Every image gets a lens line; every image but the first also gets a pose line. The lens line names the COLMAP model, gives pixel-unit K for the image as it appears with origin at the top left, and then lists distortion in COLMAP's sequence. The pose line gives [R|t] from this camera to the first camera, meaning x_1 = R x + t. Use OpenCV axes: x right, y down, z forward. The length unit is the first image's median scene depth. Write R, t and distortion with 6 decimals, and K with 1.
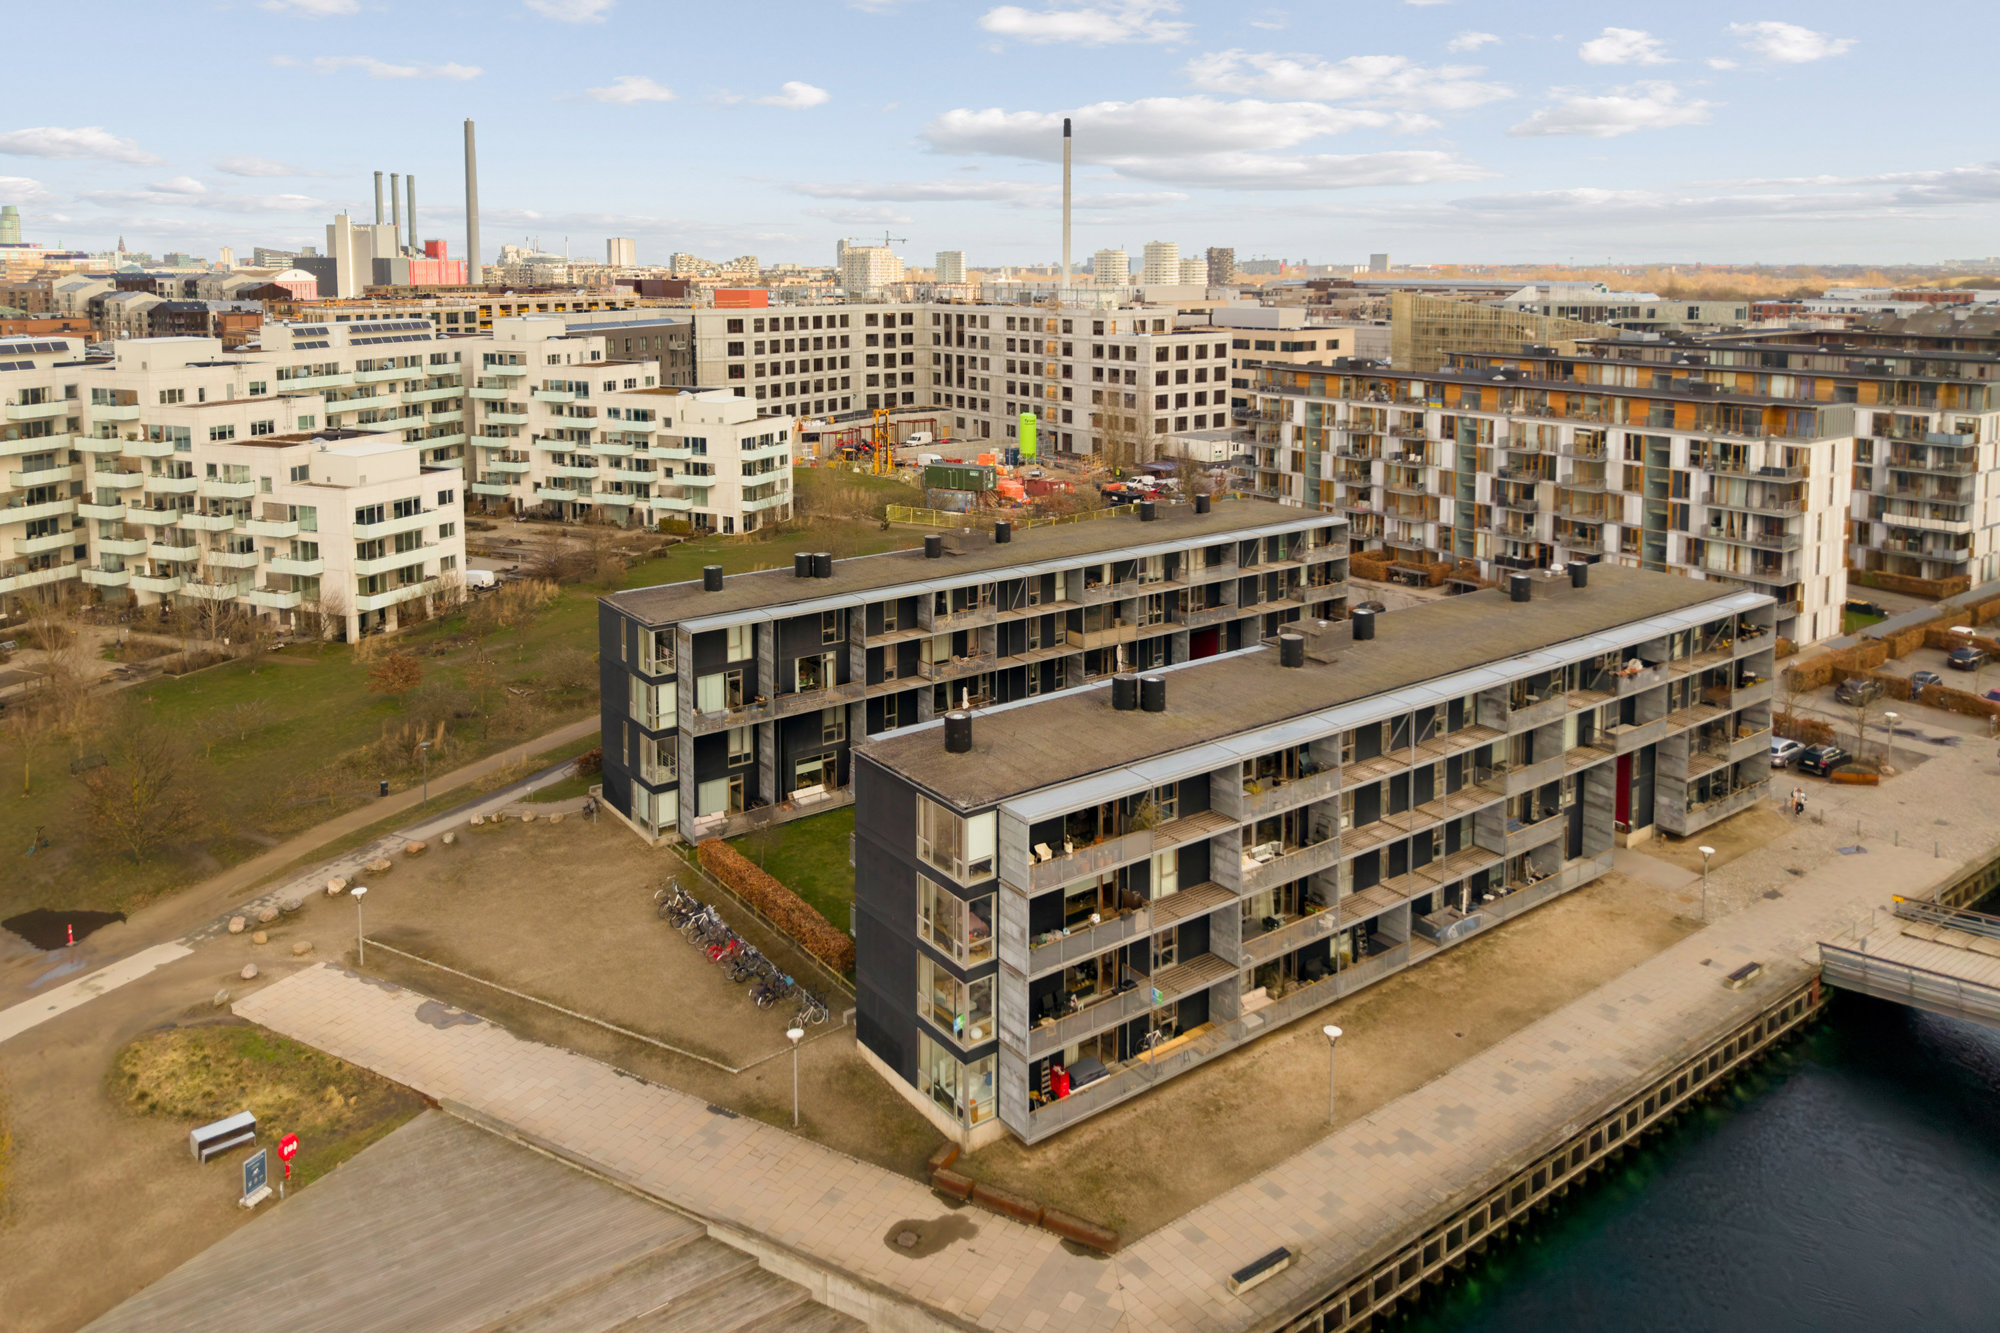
lens RADIAL K [[1357.7, 0, 1001.8], [0, 1357.7, 375.8], [0, 0, 1]] dist [0.035762, -0.027669]
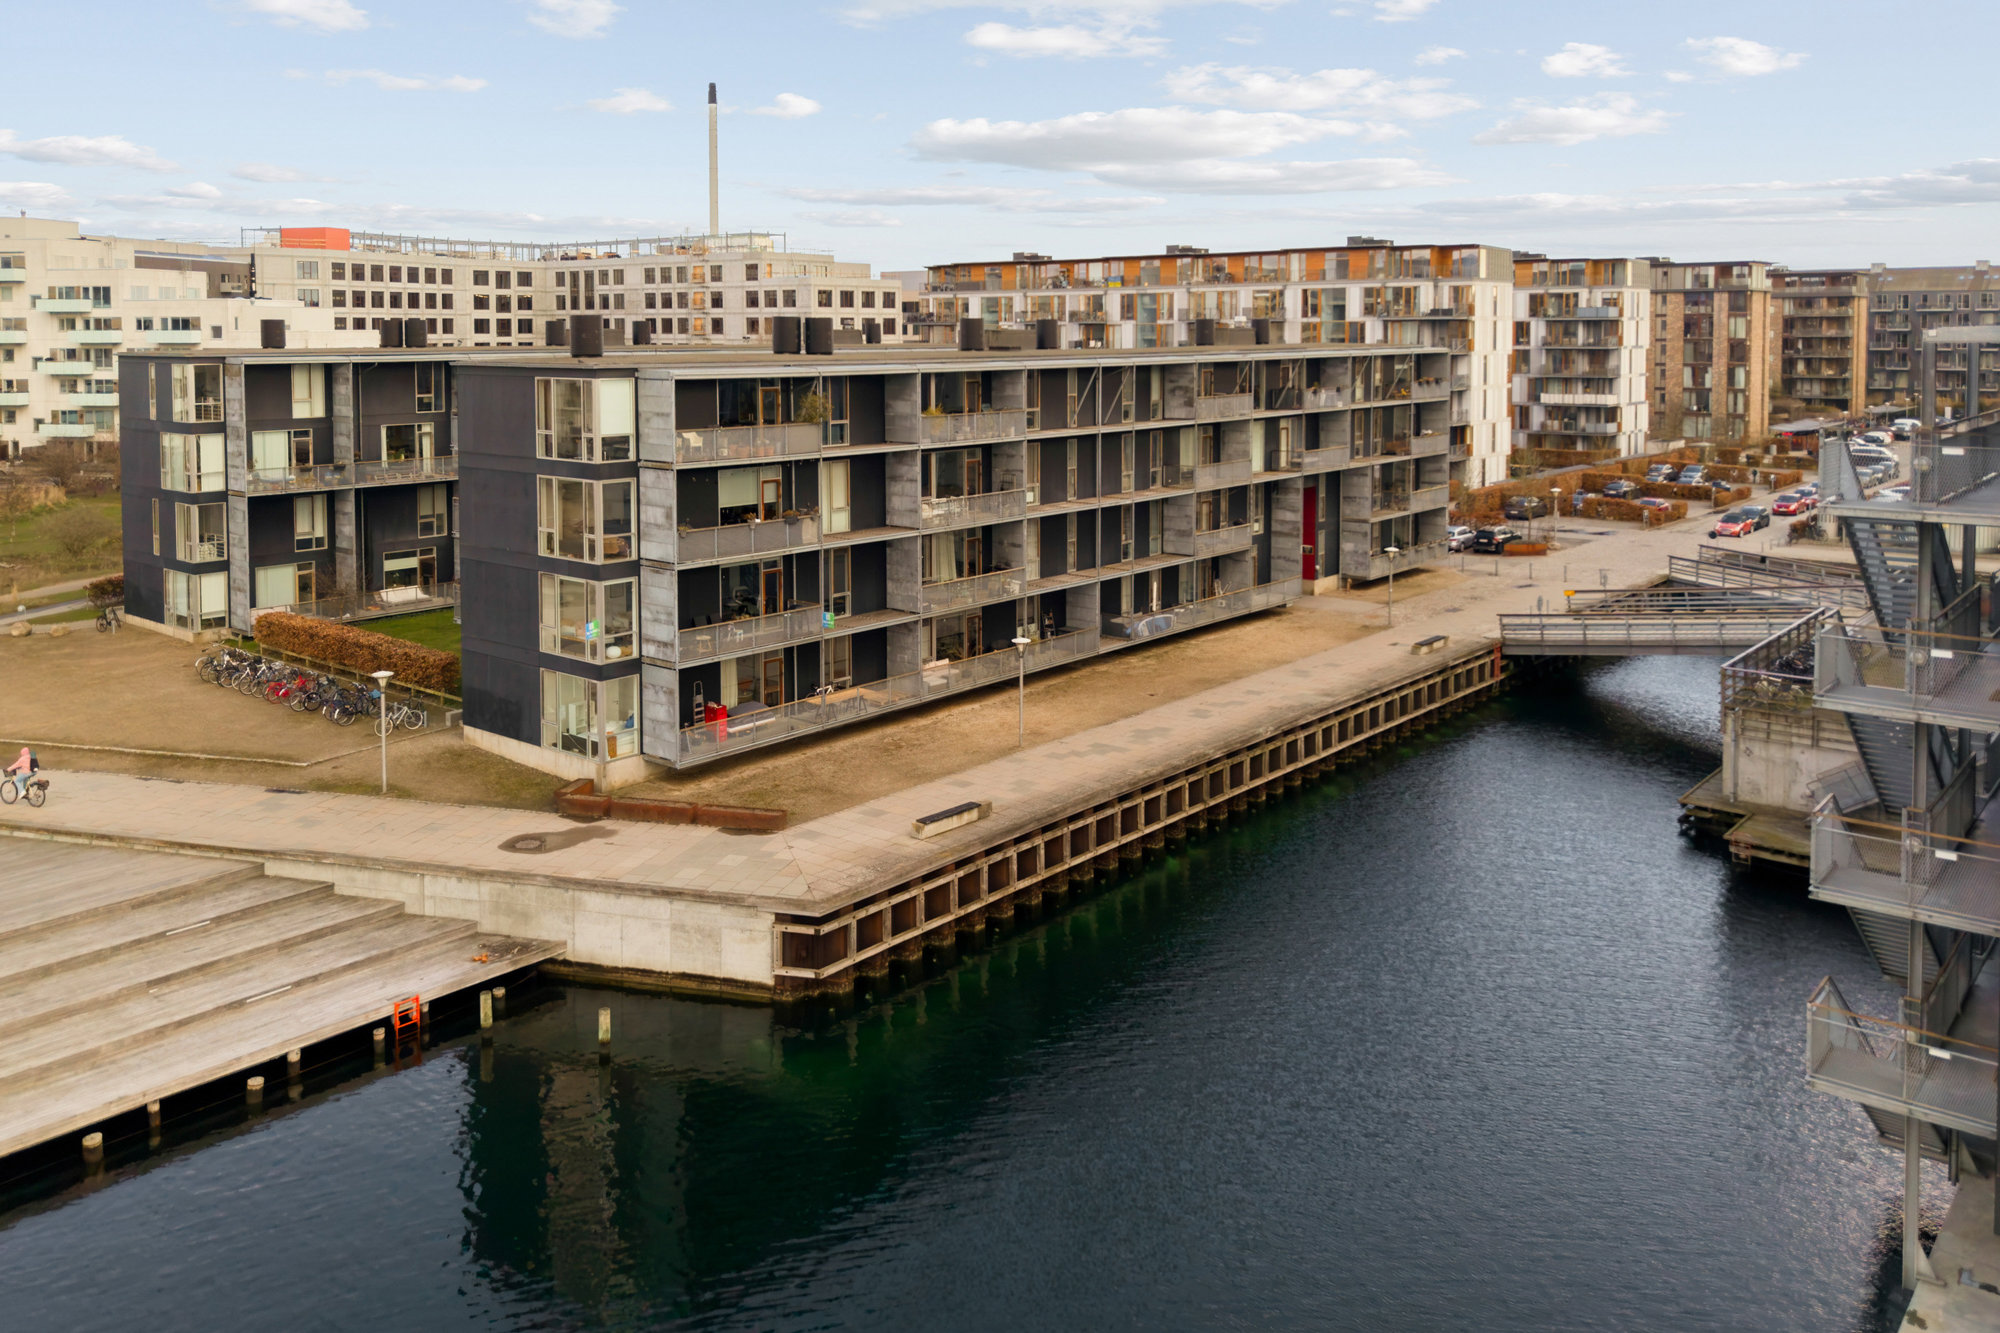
lens RADIAL K [[1491.1, 0, 996.9], [0, 1491.1, 668.7], [0, 0, 1]] dist [0.074796, -0.111306]
pose [[0.973346, -0.010128, 0.229119, 0.000032], [0.019981, 0.998971, -0.040725, 0.392901], [-0.228471, 0.044218, 0.972546, 0.032236]]
